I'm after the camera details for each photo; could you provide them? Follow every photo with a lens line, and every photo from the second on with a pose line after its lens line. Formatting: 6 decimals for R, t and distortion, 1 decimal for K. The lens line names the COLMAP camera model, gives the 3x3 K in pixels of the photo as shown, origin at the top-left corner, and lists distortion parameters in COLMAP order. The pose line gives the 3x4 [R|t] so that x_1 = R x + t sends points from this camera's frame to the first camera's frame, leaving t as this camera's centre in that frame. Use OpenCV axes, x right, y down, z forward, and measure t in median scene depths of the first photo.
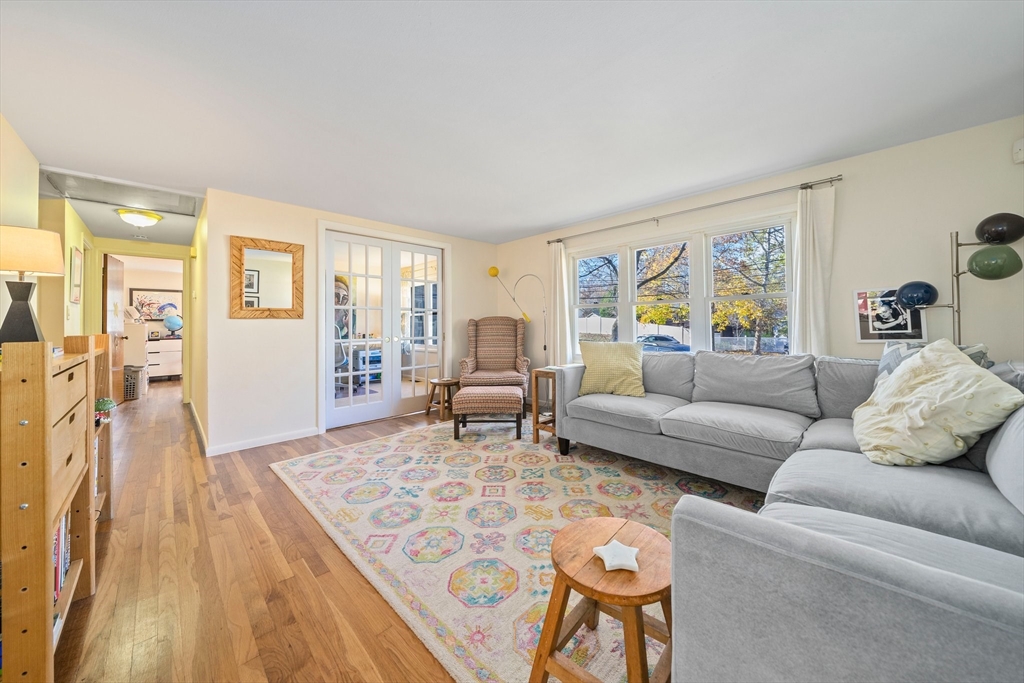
lens RADIAL K [[348.6, 0, 517.8], [0, 348.6, 323.3], [0, 0, 1]] dist [-0.005340, 0.000021]
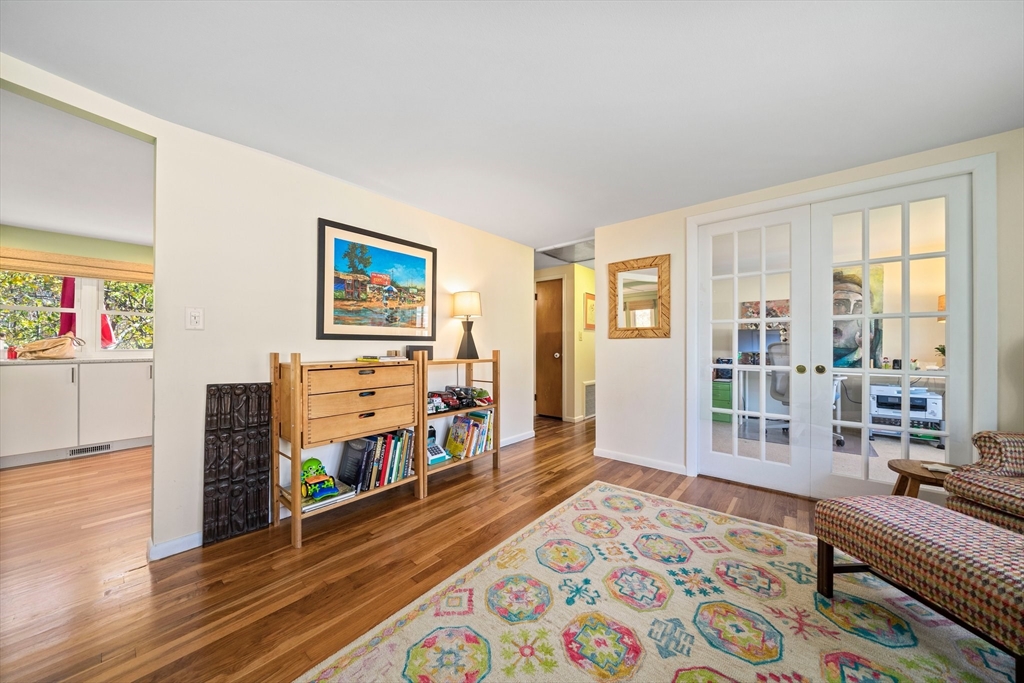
lens RADIAL K [[348.6, 0, 514.1], [0, 348.6, 345.5], [0, 0, 1]] dist [-0.005340, 0.000021]
pose [[0.091172, 0.006325, -0.995815, 0.289533], [0.008037, 0.999943, 0.007087, -0.003385], [0.995803, -0.008649, 0.091116, 0.667106]]
